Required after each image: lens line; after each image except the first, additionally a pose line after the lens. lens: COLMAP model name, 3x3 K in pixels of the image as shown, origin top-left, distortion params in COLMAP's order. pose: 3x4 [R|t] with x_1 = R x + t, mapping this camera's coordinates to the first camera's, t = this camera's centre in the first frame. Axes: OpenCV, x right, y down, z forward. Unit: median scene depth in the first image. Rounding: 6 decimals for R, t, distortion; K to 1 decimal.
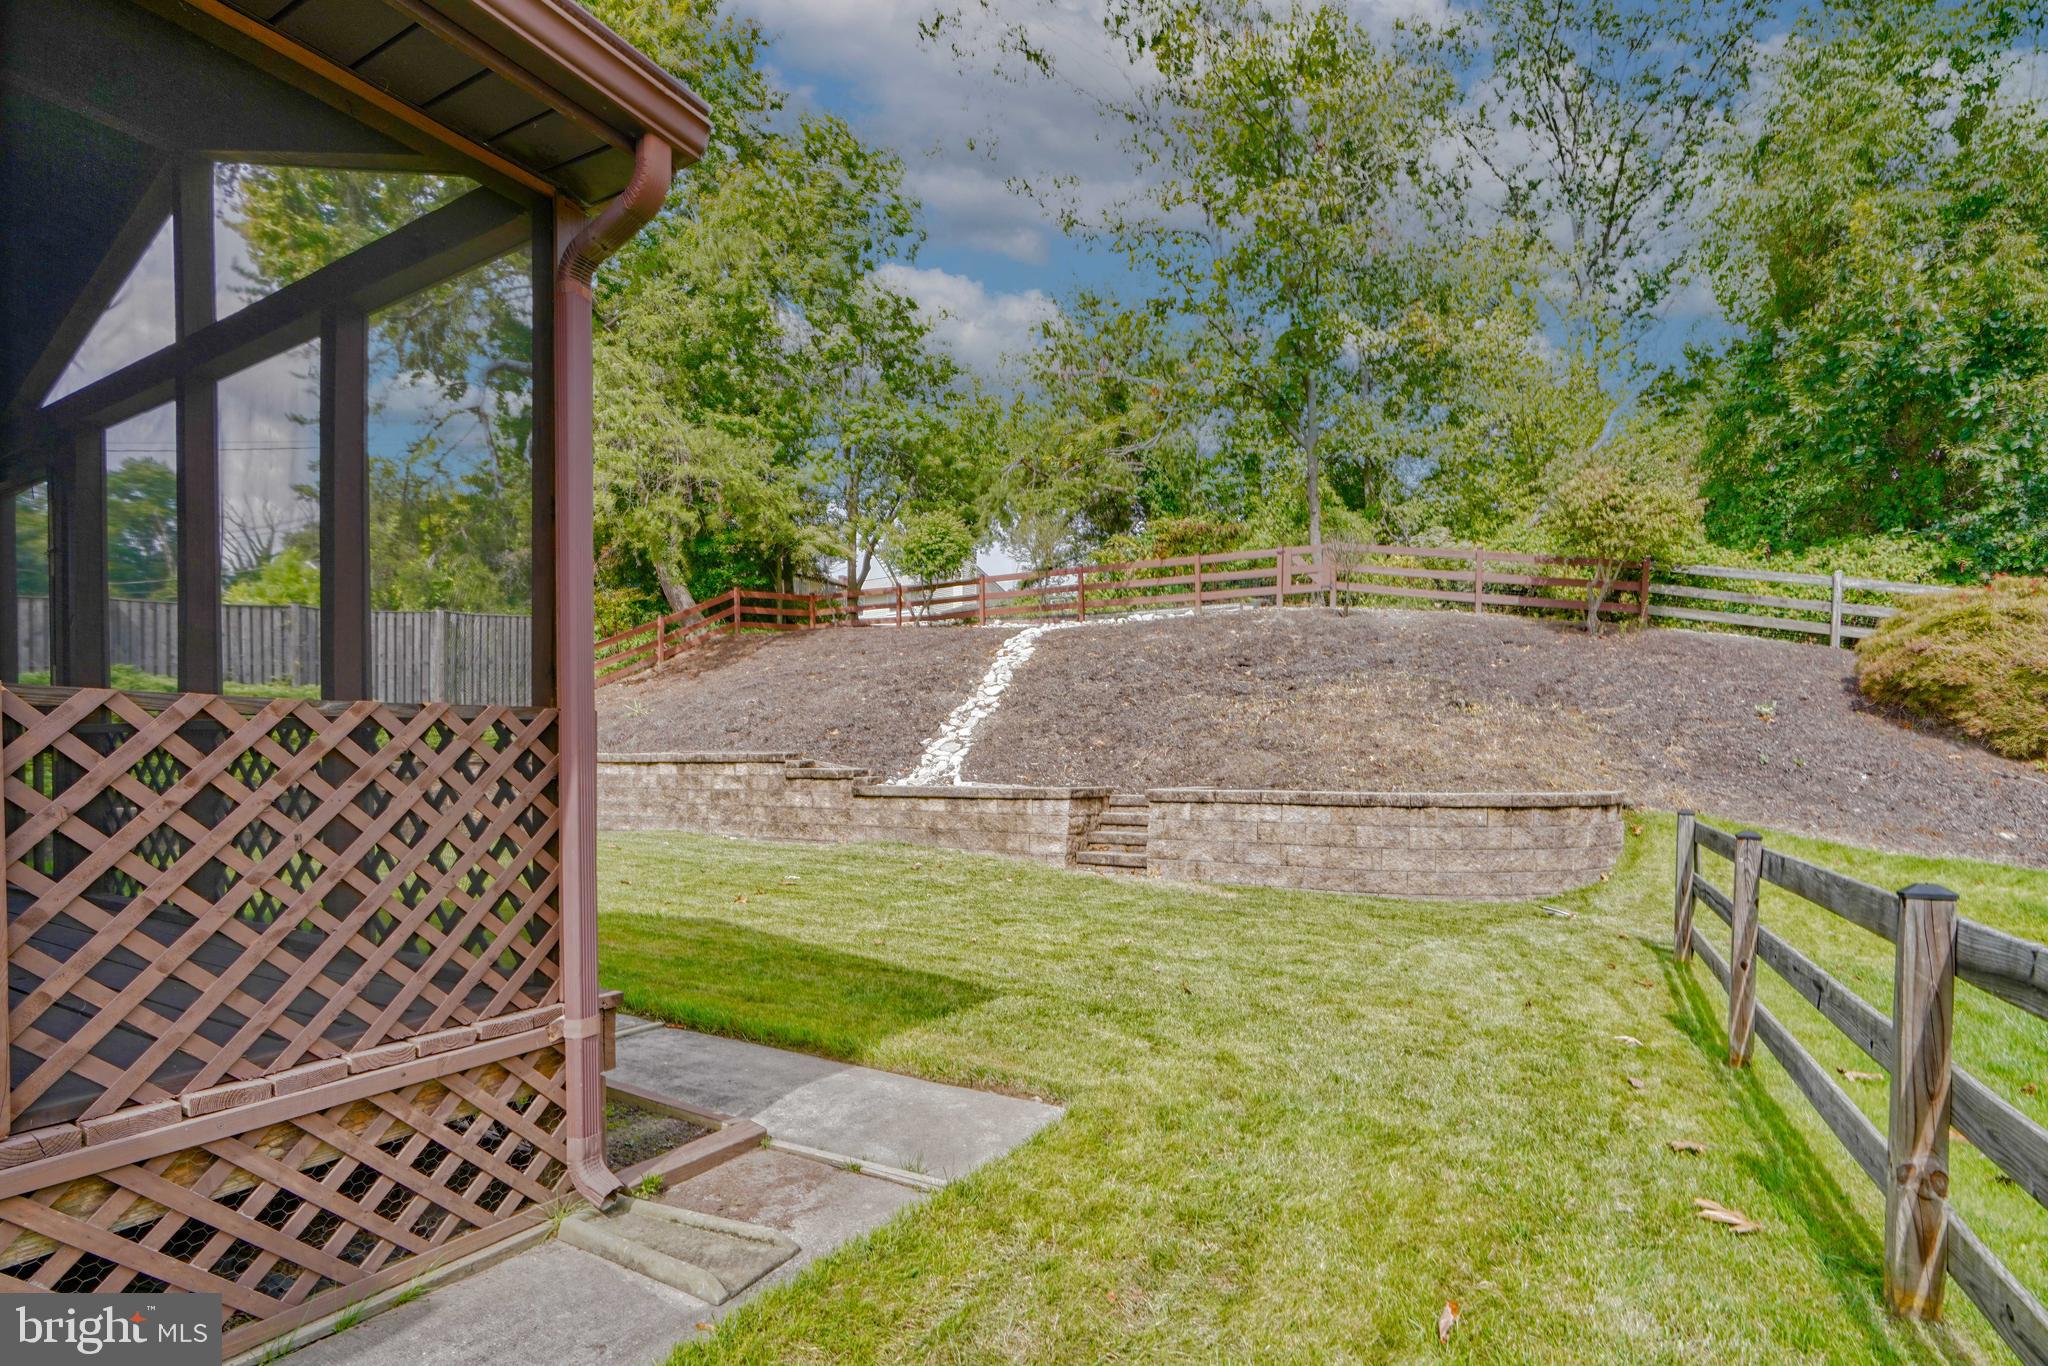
lens RADIAL K [[927.0, 0, 1022.9], [0, 927.0, 690.0], [0, 0, 1]] dist [-0.013242, 0.004392]
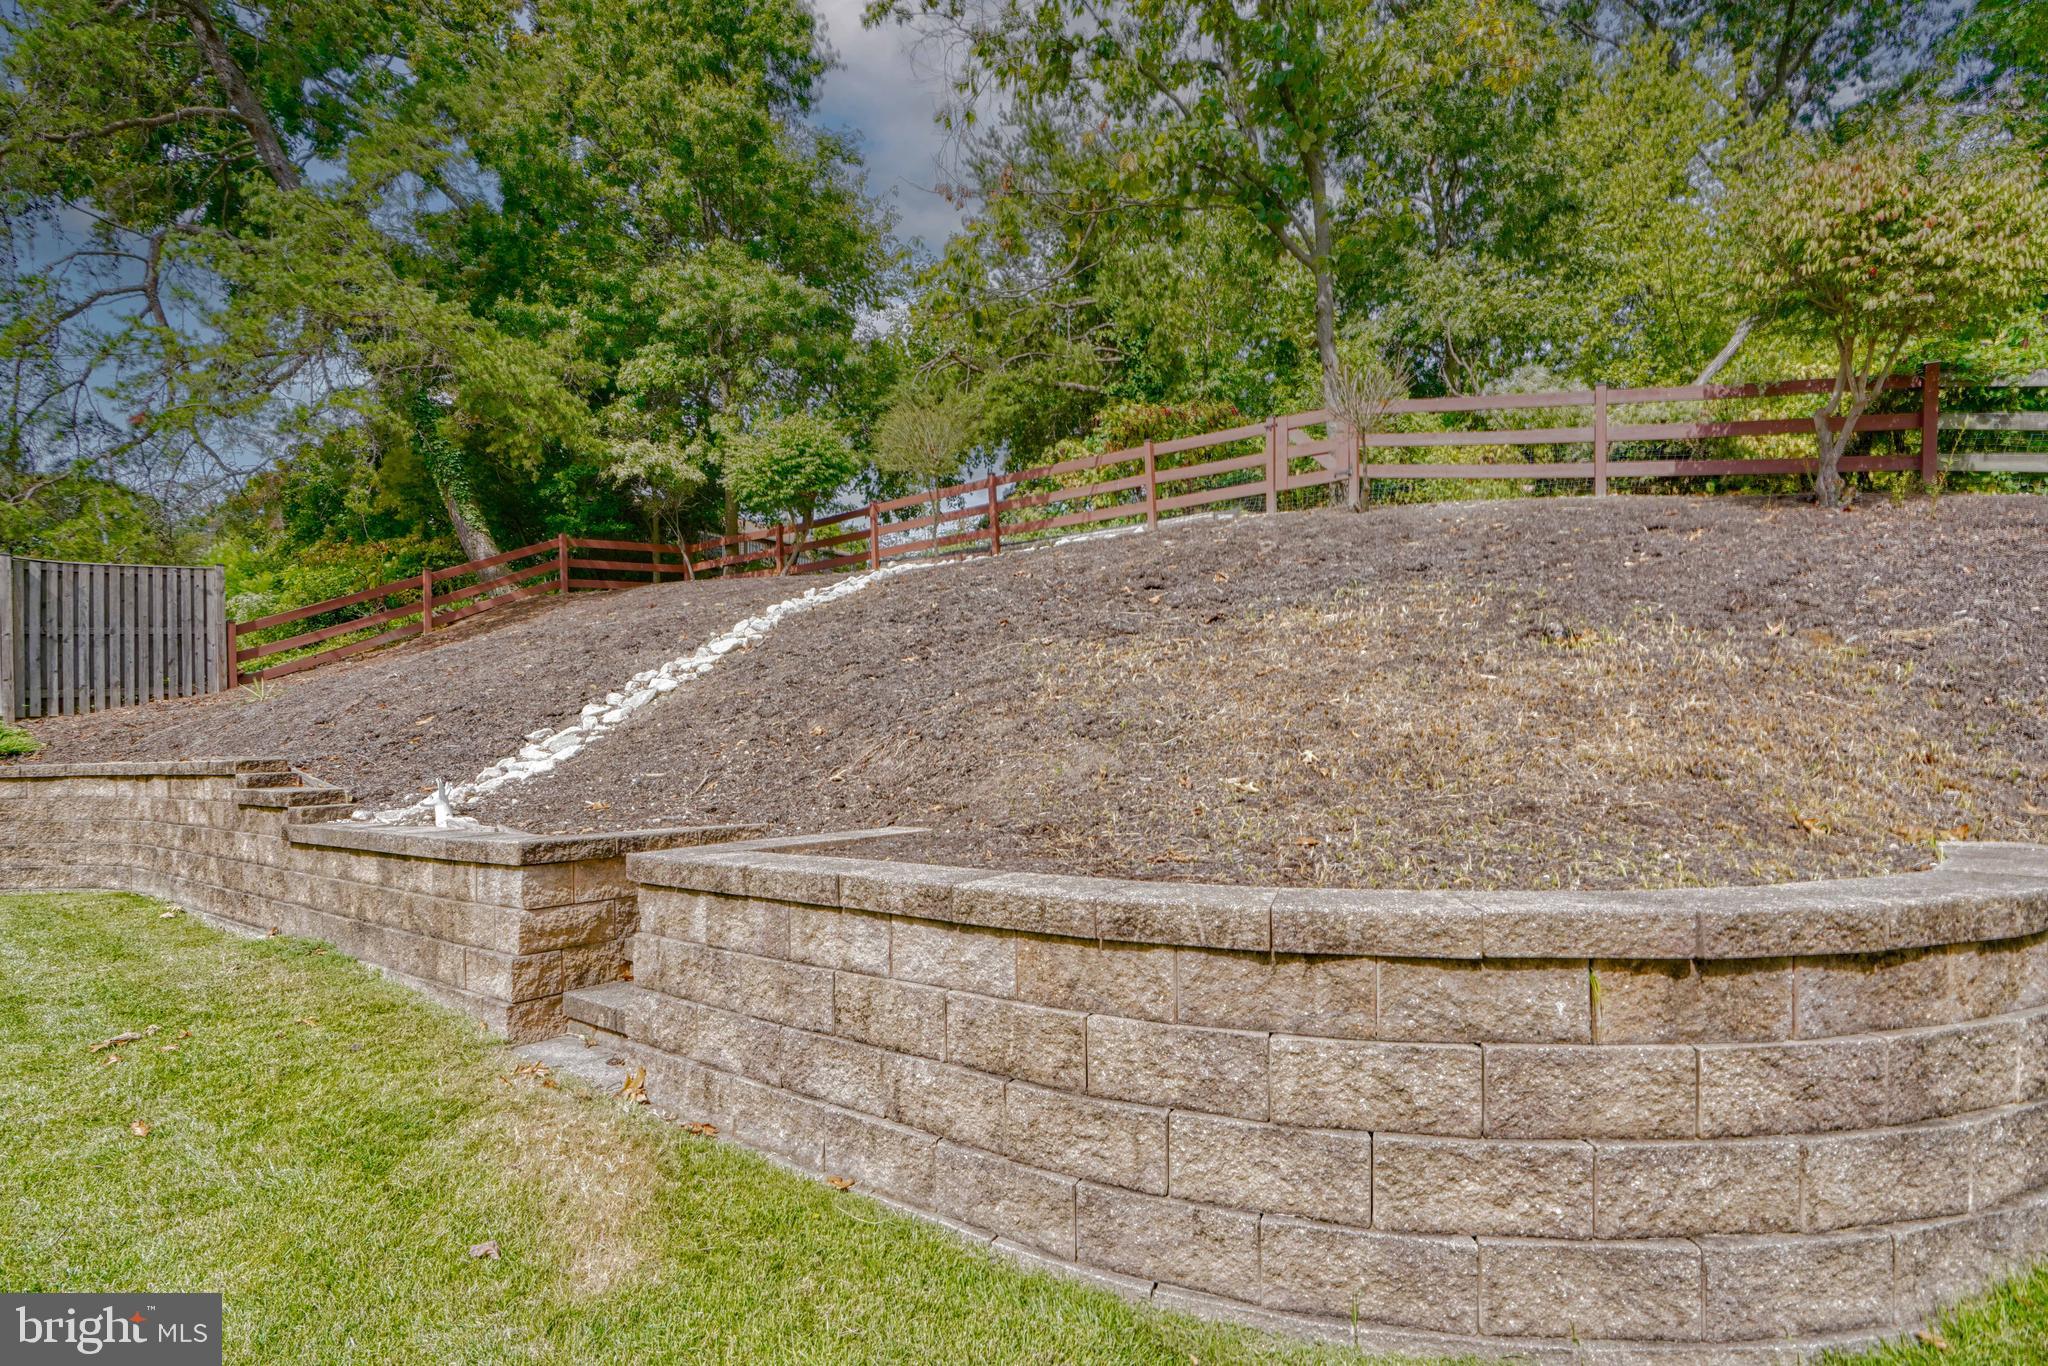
lens RADIAL K [[927.0, 0, 1021.1], [0, 927.0, 689.8], [0, 0, 1]] dist [-0.013242, 0.004392]
pose [[0.992654, -0.023422, -0.118700, 0.239925], [0.024672, 0.999654, 0.009080, 0.030289], [0.118446, -0.011942, 0.992889, 0.463316]]
